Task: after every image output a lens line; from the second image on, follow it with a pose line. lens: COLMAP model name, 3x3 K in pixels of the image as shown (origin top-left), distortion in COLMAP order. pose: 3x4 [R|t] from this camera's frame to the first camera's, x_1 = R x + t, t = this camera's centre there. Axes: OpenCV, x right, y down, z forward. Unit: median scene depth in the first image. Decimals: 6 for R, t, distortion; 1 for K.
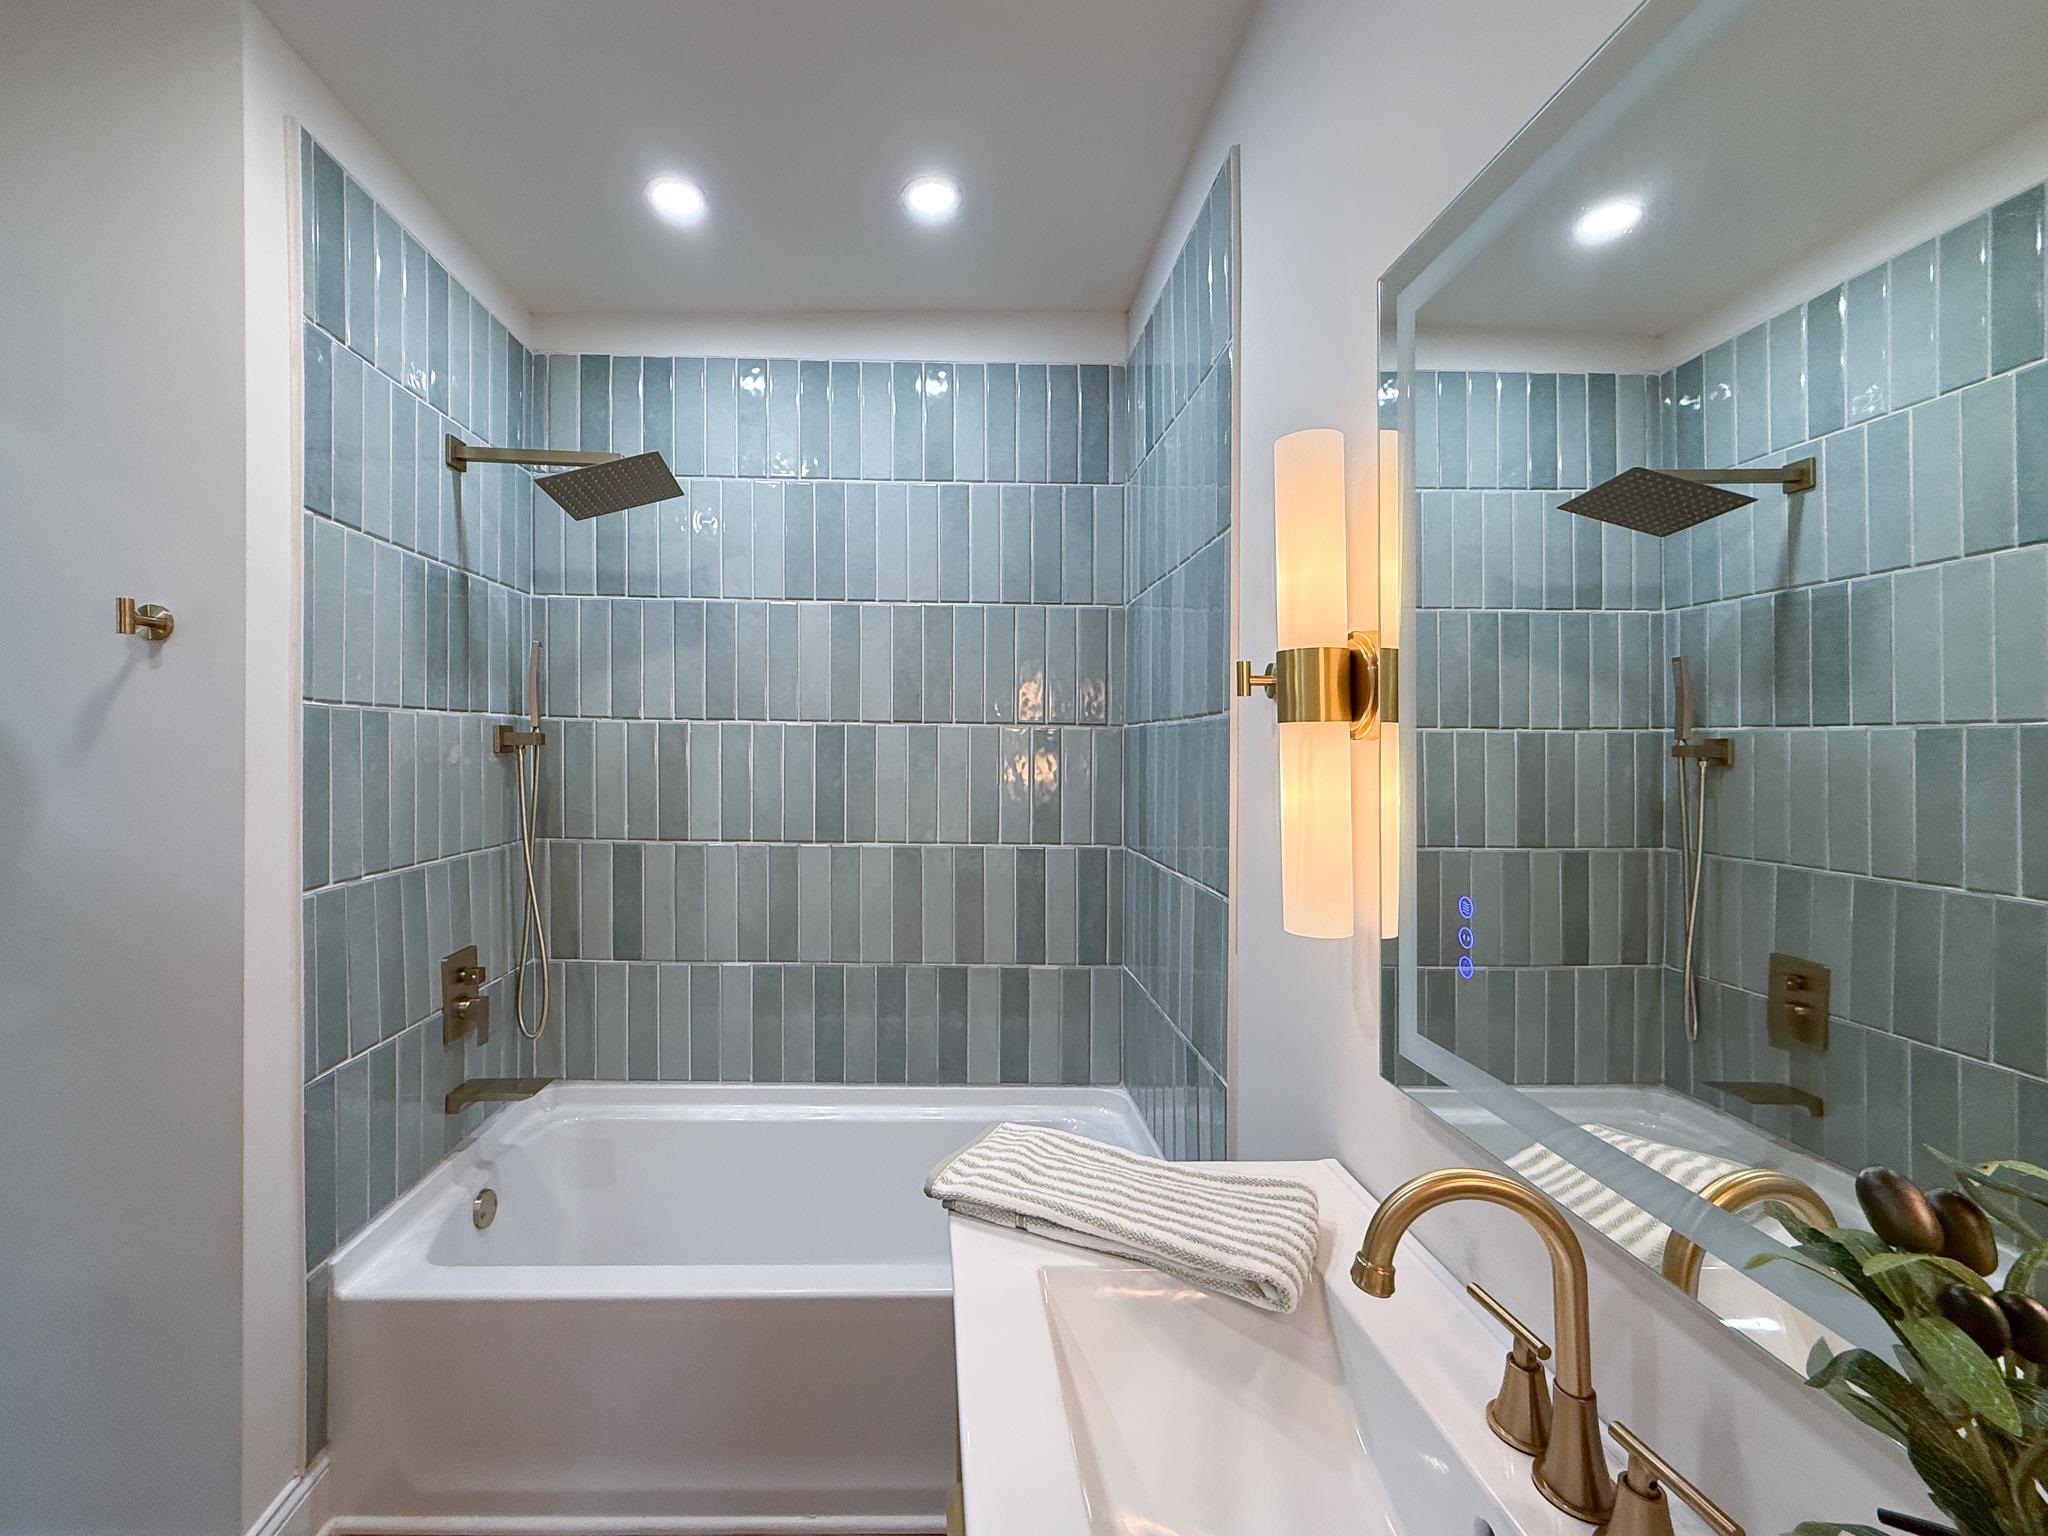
lens RADIAL K [[844.7, 0, 1021.0], [0, 844.7, 762.0], [0, 0, 1]] dist [-0.006770, 0.000549]
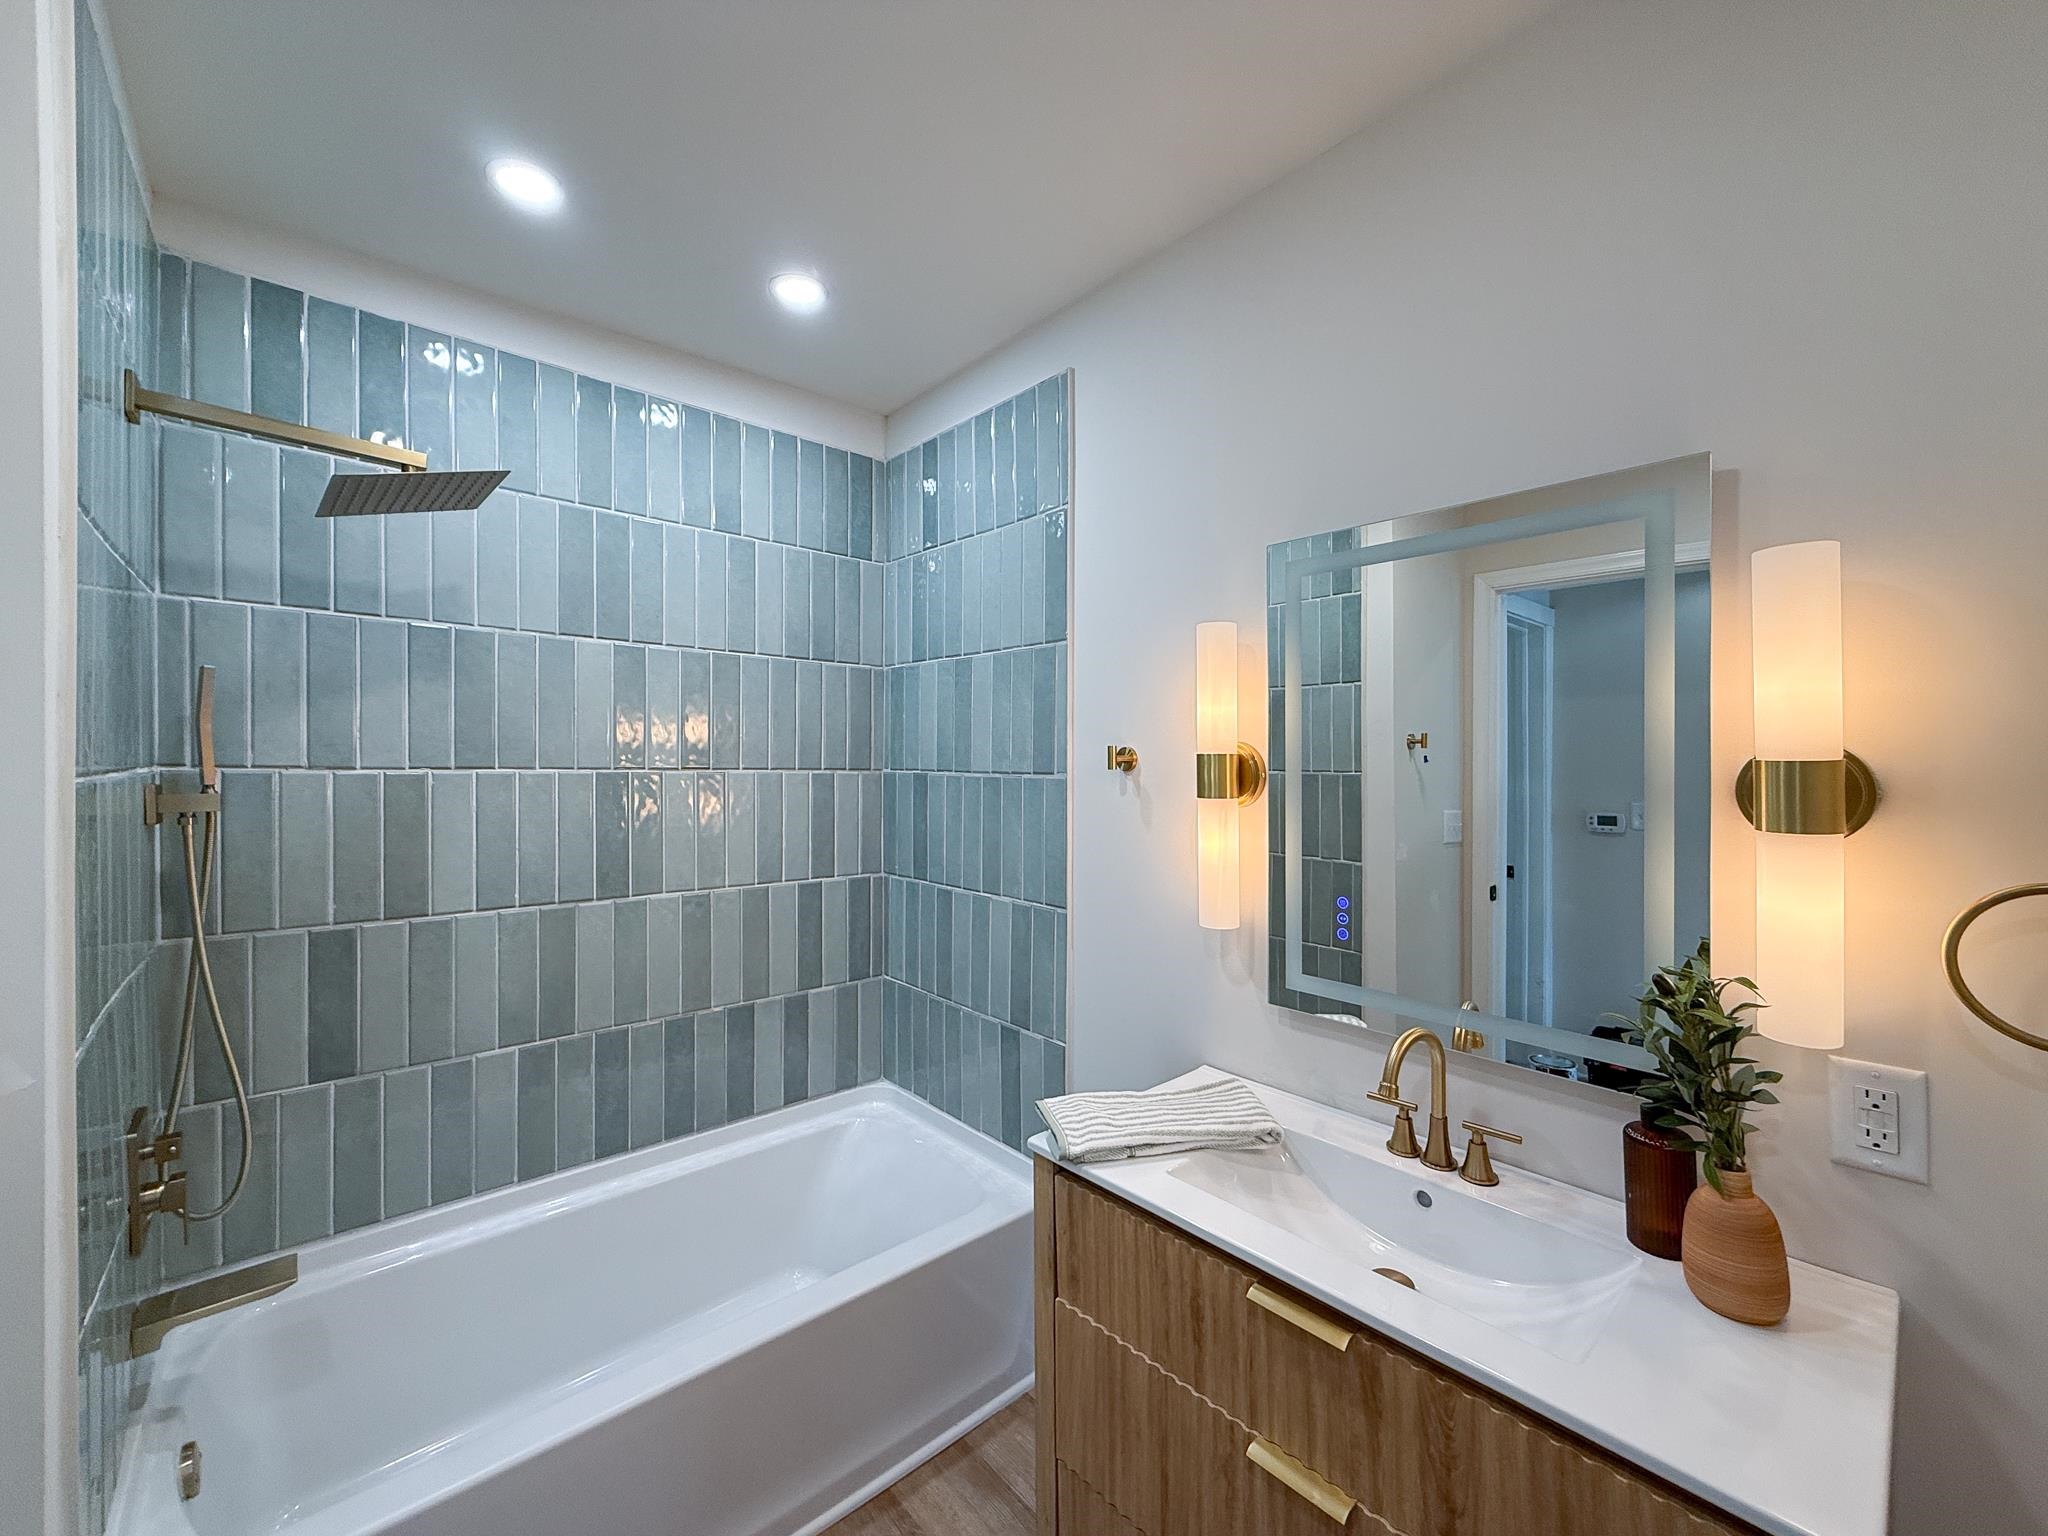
lens RADIAL K [[844.7, 0, 969.4], [0, 844.7, 749.7], [0, 0, 1]] dist [-0.006770, 0.000549]
pose [[0.762494, -0.000165, 0.646995, -0.534210], [0.001017, 0.999999, -0.000944, -0.068969], [-0.646994, 0.001377, 0.762494, 0.031533]]
